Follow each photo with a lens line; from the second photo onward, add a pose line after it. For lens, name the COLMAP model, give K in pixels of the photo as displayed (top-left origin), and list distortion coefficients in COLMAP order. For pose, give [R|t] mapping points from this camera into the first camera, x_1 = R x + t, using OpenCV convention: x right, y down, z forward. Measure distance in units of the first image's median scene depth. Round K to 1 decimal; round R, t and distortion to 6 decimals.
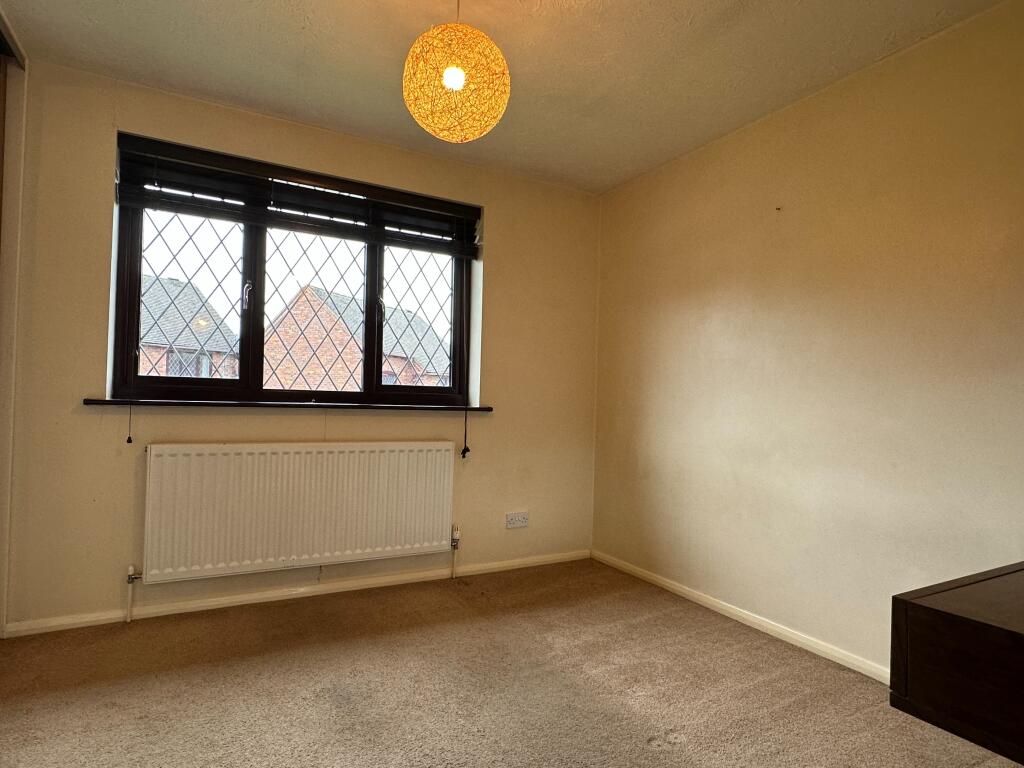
lens RADIAL K [[569.5, 0, 509.5], [0, 569.5, 388.8], [0, 0, 1]] dist [0.009336, -0.001028]
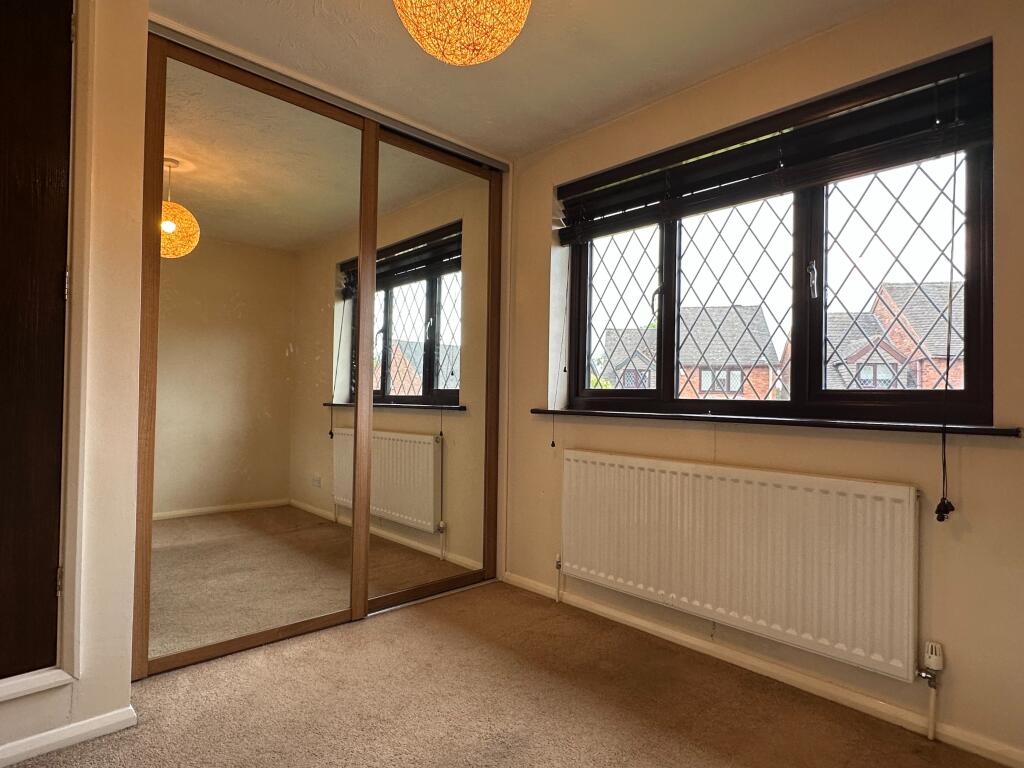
lens RADIAL K [[569.5, 0, 502.6], [0, 569.5, 387.4], [0, 0, 1]] dist [0.009336, -0.001028]
pose [[0.265359, -0.037857, -0.963406, 0.364717], [0.008156, 0.999281, -0.037020, 0.012877], [0.964115, 0.001966, 0.265477, 0.495382]]
